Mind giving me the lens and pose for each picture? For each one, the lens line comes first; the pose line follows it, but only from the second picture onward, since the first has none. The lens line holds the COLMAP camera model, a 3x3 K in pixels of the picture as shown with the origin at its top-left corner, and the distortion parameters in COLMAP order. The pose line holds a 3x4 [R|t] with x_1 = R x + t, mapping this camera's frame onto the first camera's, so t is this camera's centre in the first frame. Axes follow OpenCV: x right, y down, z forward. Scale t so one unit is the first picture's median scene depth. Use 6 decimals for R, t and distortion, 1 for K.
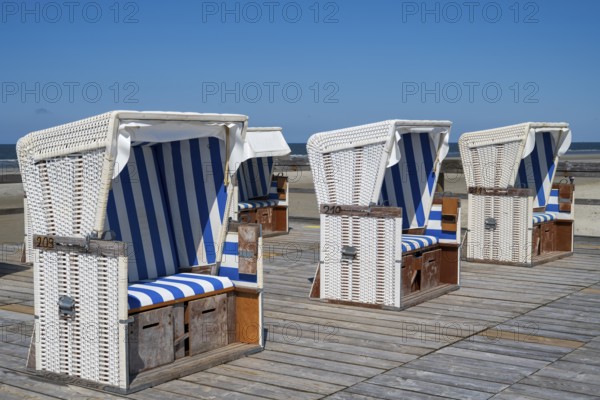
lens RADIAL K [[881.6, 0, 297.7], [0, 881.6, 203.5], [0, 0, 1]] dist [-0.007229, 0.000000]
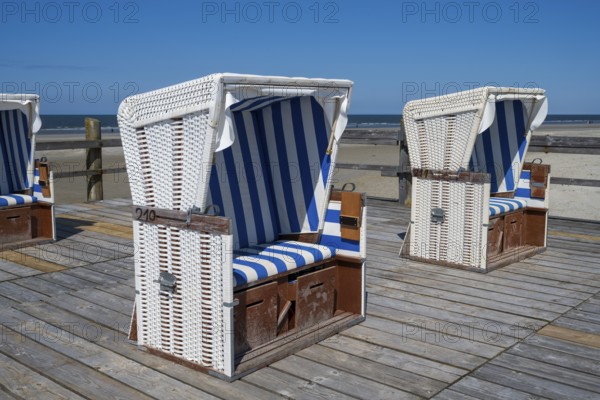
lens RADIAL K [[623.3, 0, 326.5], [0, 623.3, 200.4], [0, 0, 1]] dist [-0.009589, 0.000000]
pose [[0.996692, 0.013597, -0.080127, 0.207860], [-0.008131, 0.997642, 0.068148, -0.036003], [0.080865, -0.067271, 0.994452, 0.549452]]
